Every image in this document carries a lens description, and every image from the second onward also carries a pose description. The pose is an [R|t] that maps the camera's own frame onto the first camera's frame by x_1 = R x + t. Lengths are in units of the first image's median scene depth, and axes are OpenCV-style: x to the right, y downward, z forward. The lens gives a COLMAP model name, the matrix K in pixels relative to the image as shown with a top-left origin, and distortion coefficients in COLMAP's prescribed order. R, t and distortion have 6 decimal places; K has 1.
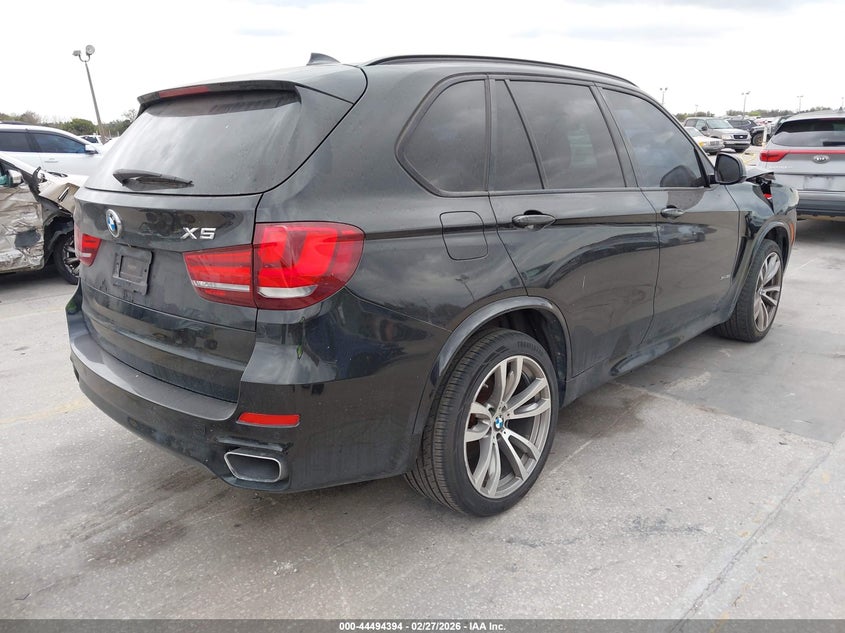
lens RADIAL K [[706.4, 0, 418.1], [0, 706.4, 314.9], [0, 0, 1]] dist [-0.016010, -0.016281]
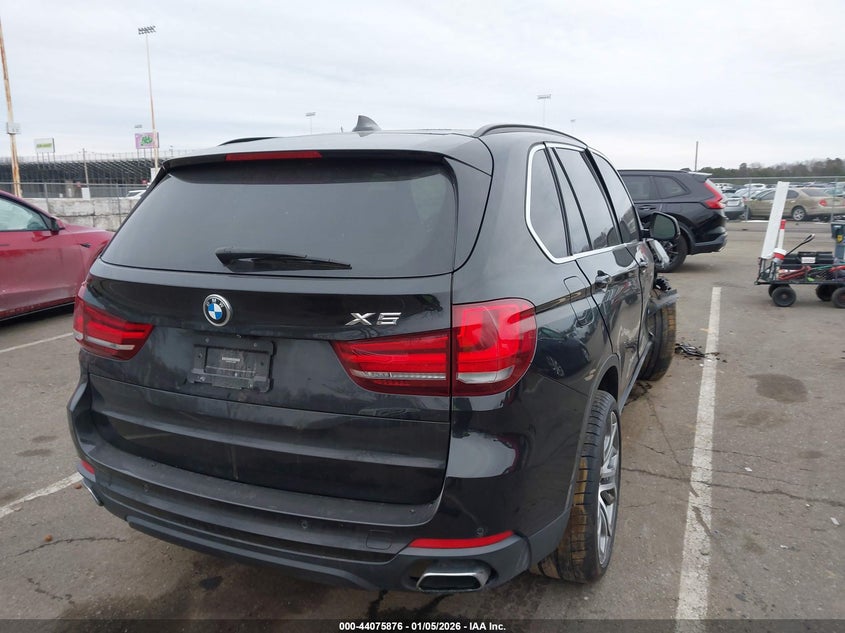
lens RADIAL K [[706.4, 0, 423.1], [0, 706.4, 319.5], [0, 0, 1]] dist [-0.016010, -0.016281]
pose [[0.950327, -0.062278, 0.304960, -0.528330], [0.080729, 0.995567, -0.048259, -0.066537], [-0.300603, 0.070481, 0.951142, 0.125503]]
